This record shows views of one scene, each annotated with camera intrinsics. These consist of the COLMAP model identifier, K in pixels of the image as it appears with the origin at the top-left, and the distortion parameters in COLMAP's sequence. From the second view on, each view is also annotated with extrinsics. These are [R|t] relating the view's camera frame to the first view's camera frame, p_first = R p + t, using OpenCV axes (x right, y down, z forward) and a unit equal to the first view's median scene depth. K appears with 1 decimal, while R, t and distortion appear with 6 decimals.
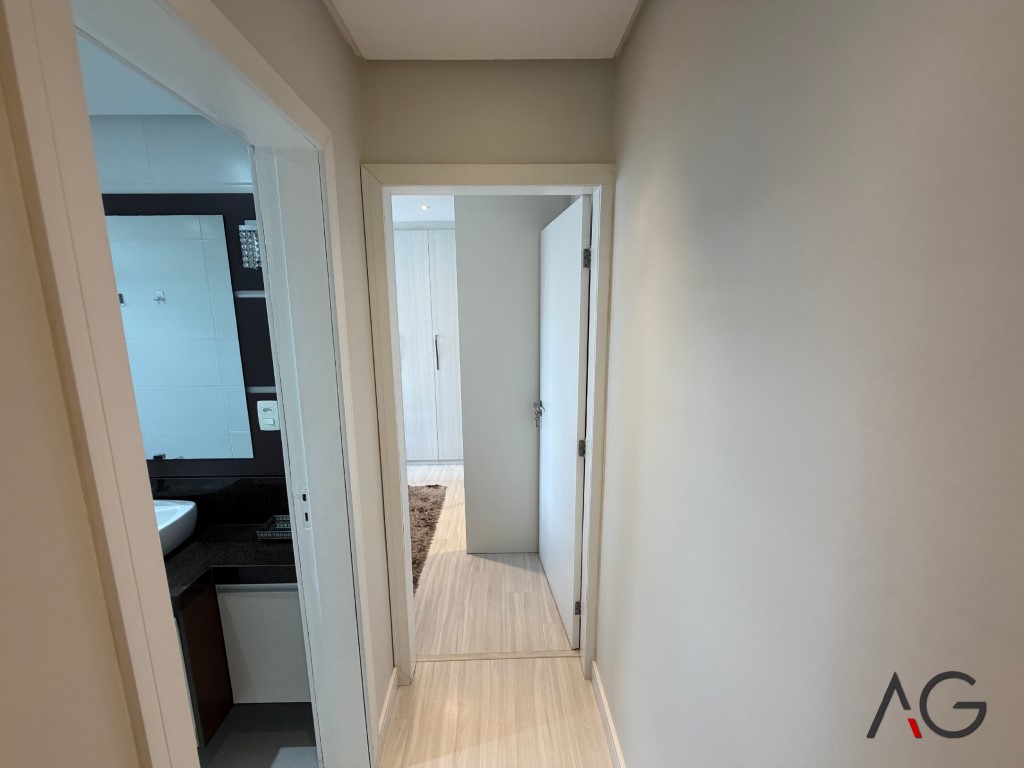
lens RADIAL K [[408.0, 0, 507.8], [0, 408.0, 384.6], [0, 0, 1]] dist [-0.000565, -0.000589]
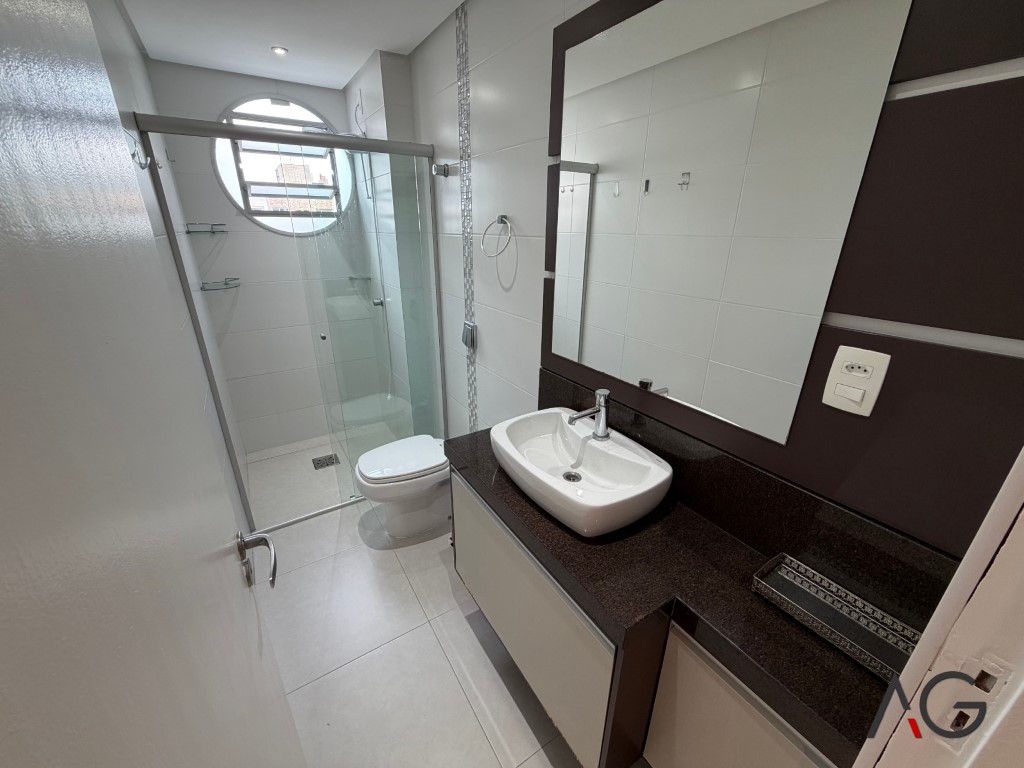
lens RADIAL K [[408.0, 0, 507.8], [0, 408.0, 384.6], [0, 0, 1]] dist [-0.000565, -0.000589]
pose [[0.522298, 0.317262, -0.791549, -0.415161], [-0.166974, 0.948297, 0.269912, 0.019477], [0.836256, -0.008806, 0.548269, 0.400050]]
